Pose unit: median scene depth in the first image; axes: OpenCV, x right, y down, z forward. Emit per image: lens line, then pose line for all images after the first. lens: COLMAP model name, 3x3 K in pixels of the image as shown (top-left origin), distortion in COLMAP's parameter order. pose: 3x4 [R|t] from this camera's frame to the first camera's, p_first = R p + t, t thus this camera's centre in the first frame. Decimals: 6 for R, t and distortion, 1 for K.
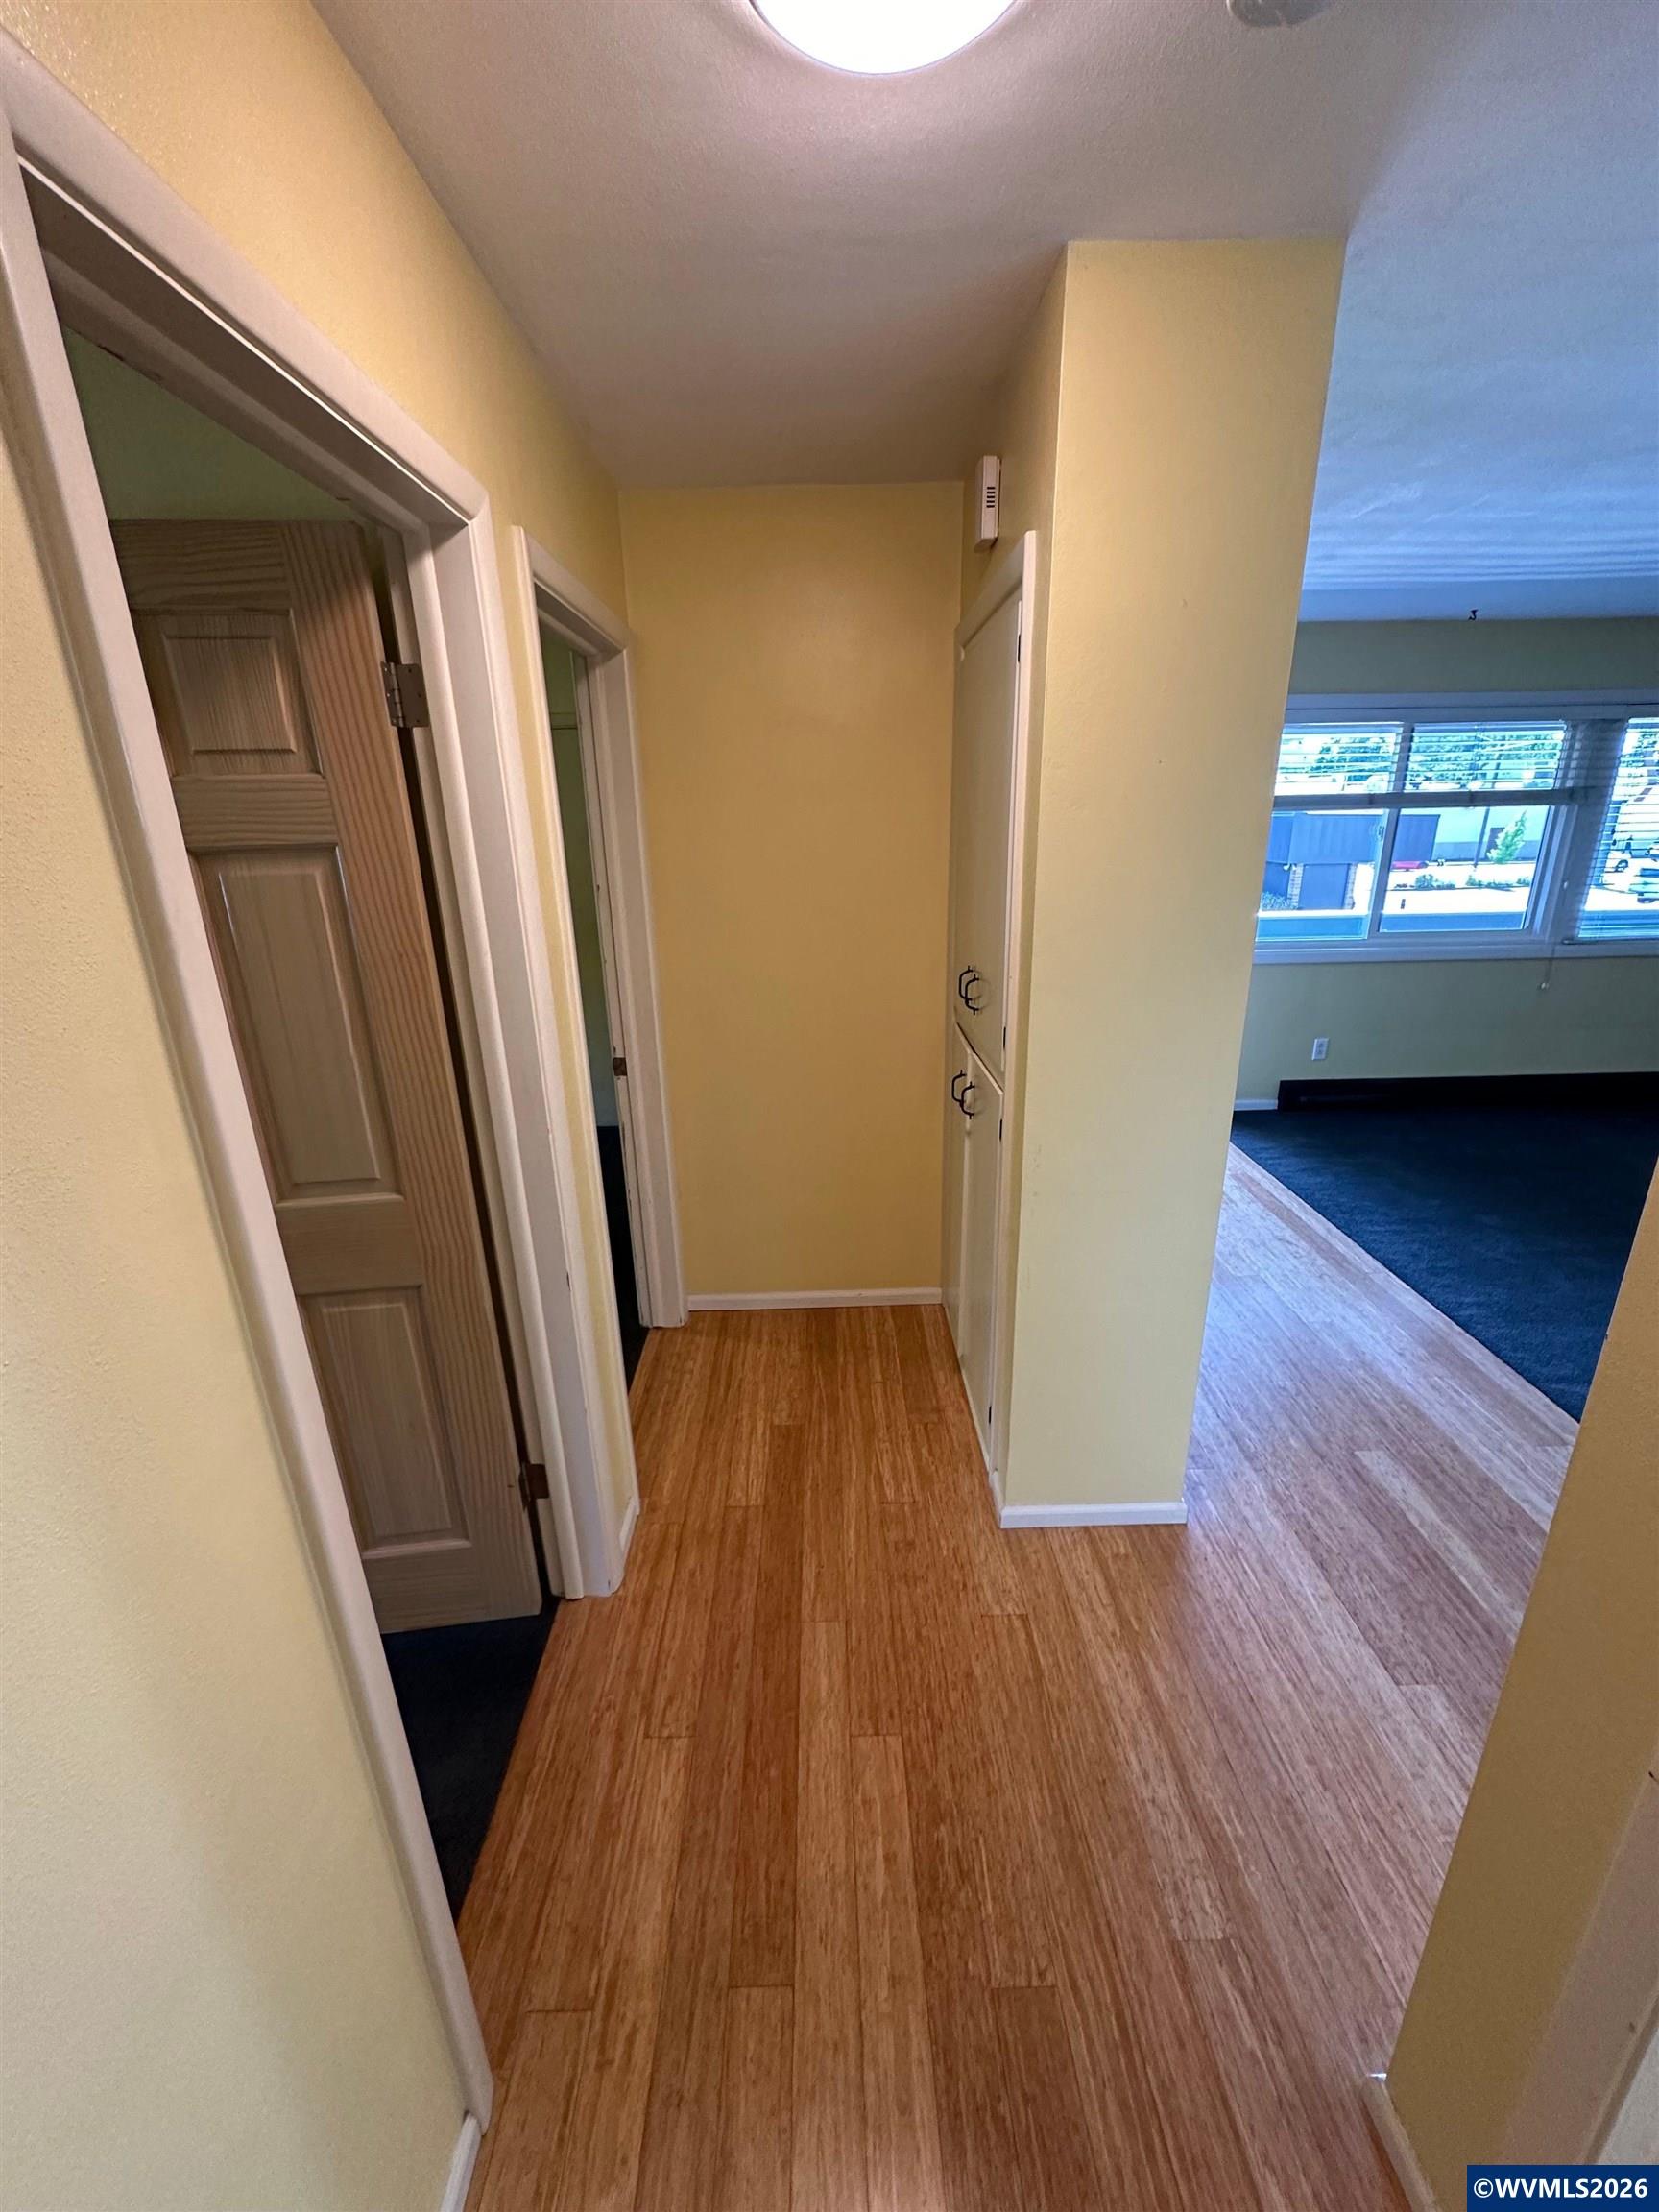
lens RADIAL K [[879.7, 0, 833.7], [0, 879.7, 1111.7], [0, 0, 1]] dist [-0.006728, 0.000905]
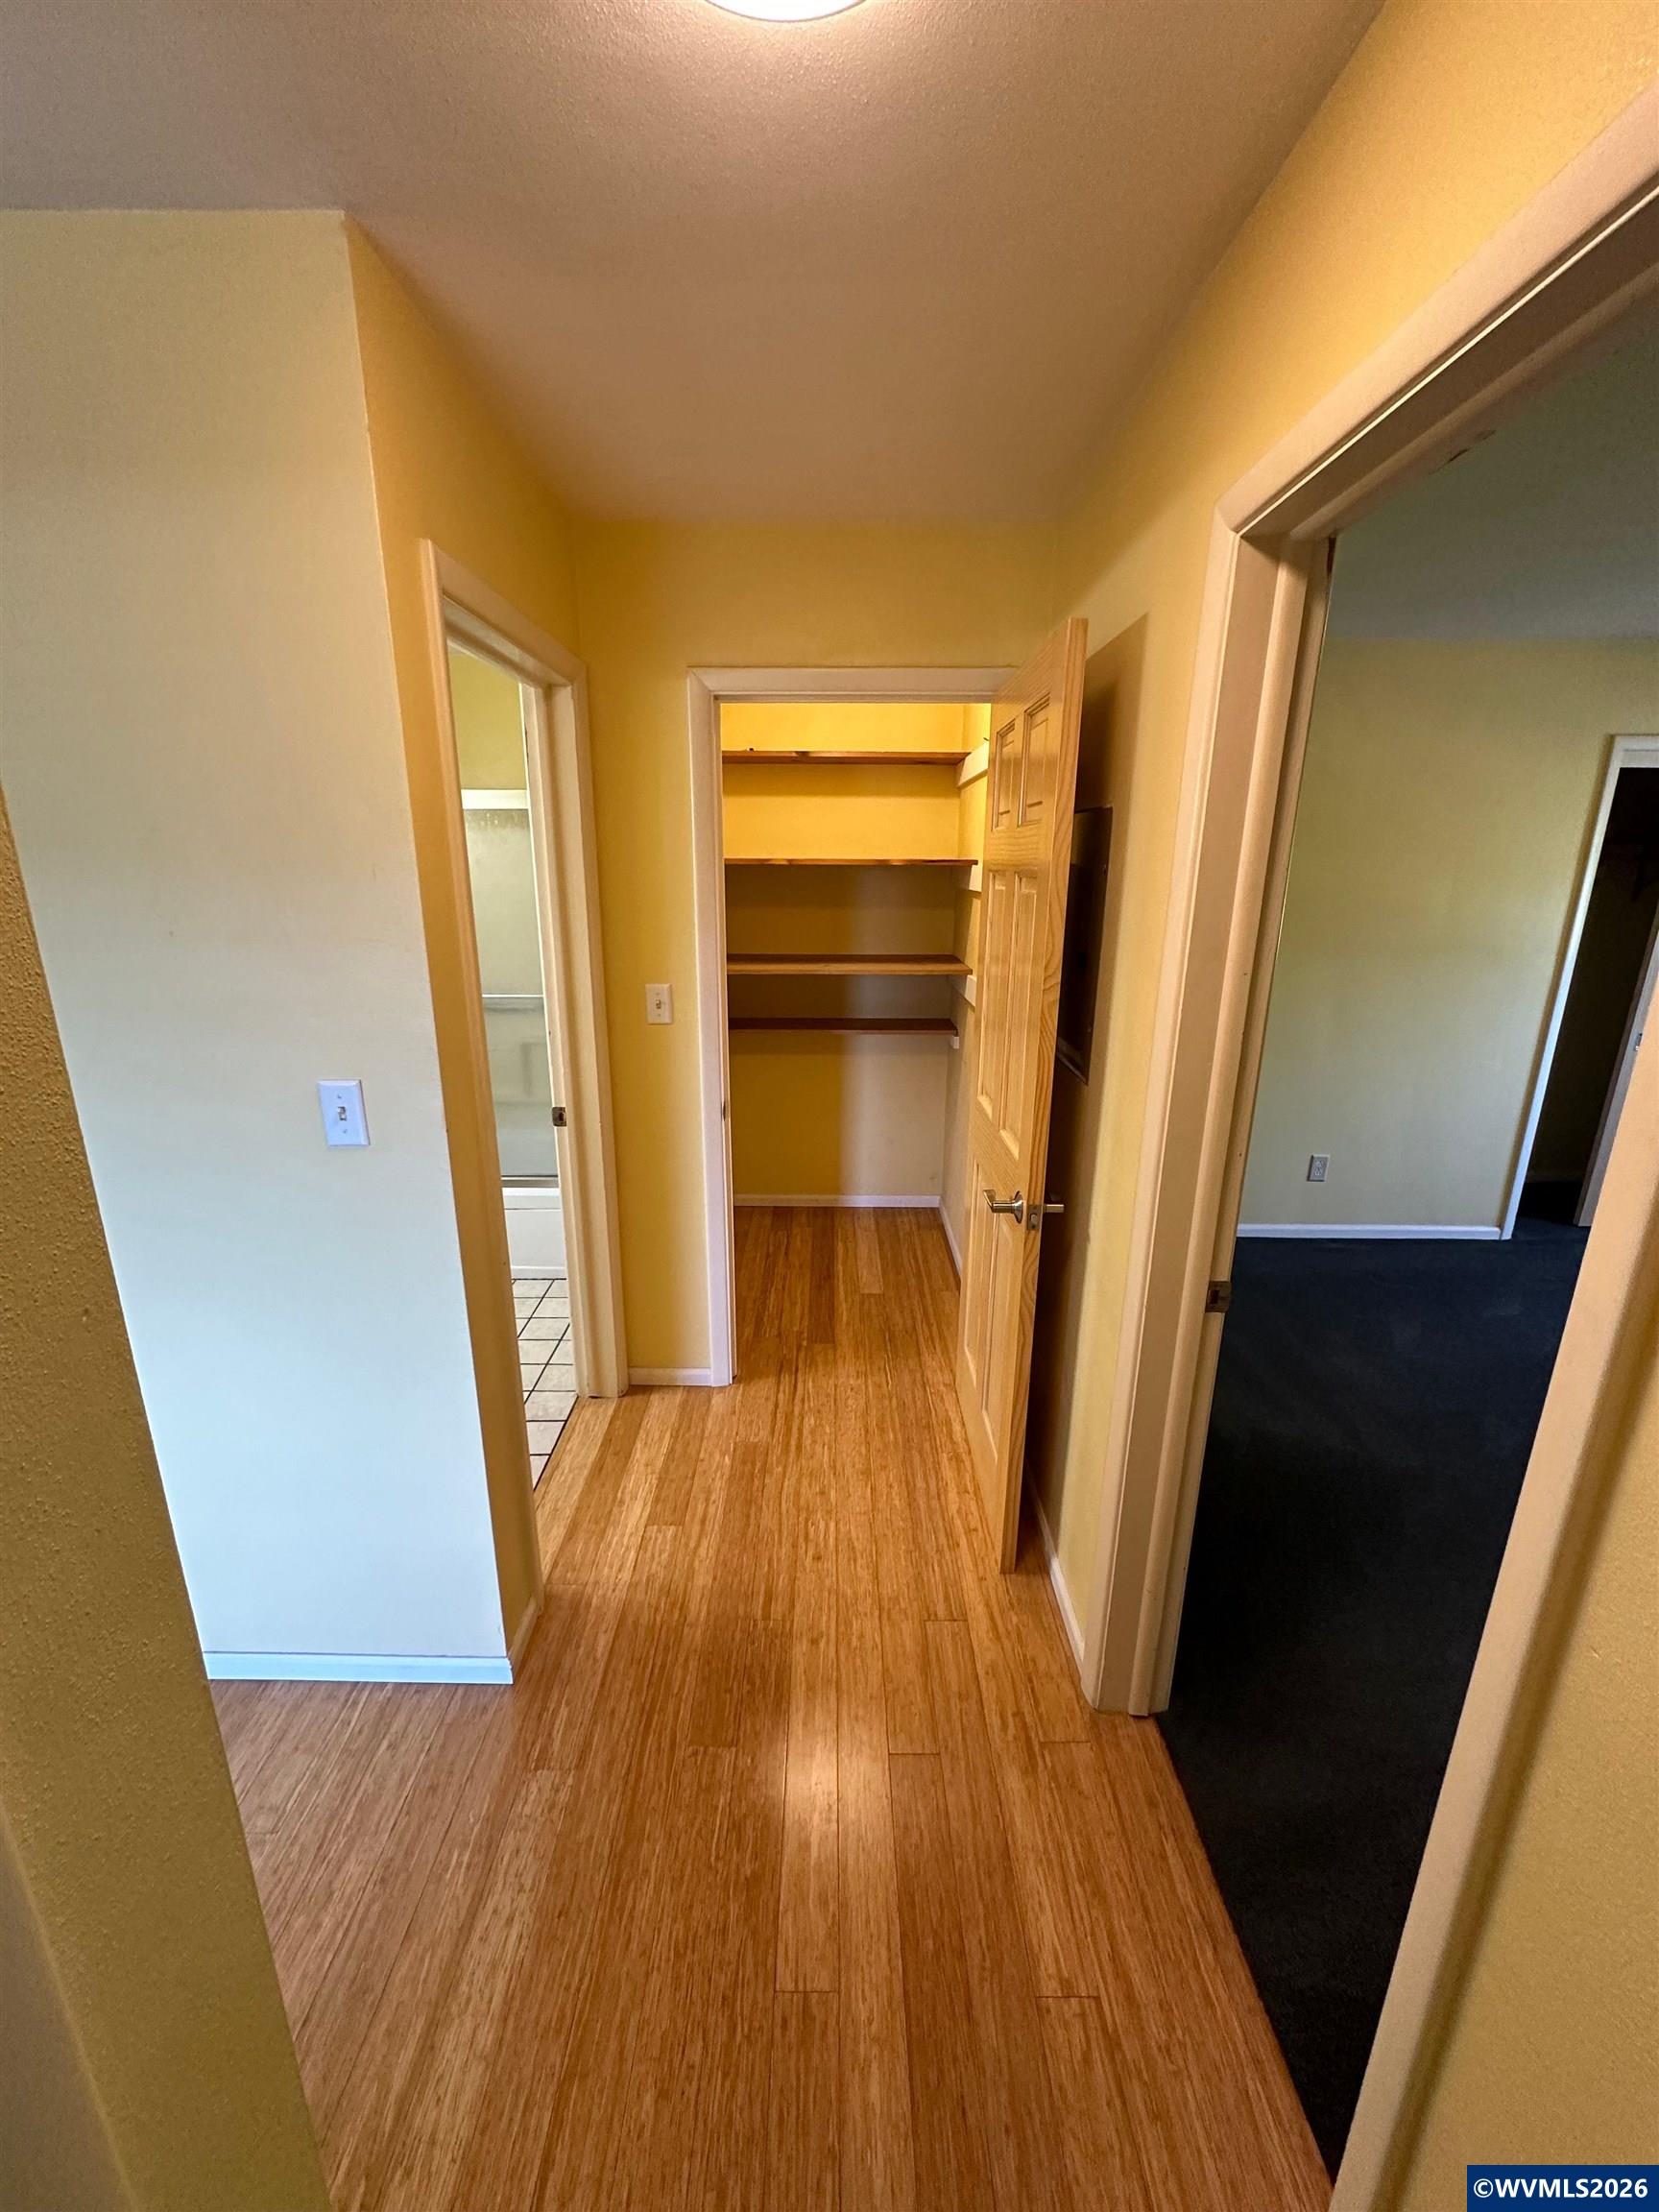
lens RADIAL K [[879.7, 0, 826.2], [0, 879.7, 1103.3], [0, 0, 1]] dist [-0.006728, 0.000905]
pose [[-0.999512, 0.008348, 0.030104, -0.000077], [0.023853, 0.826214, 0.562851, -0.429103], [-0.020173, 0.563294, -0.826010, 1.271369]]
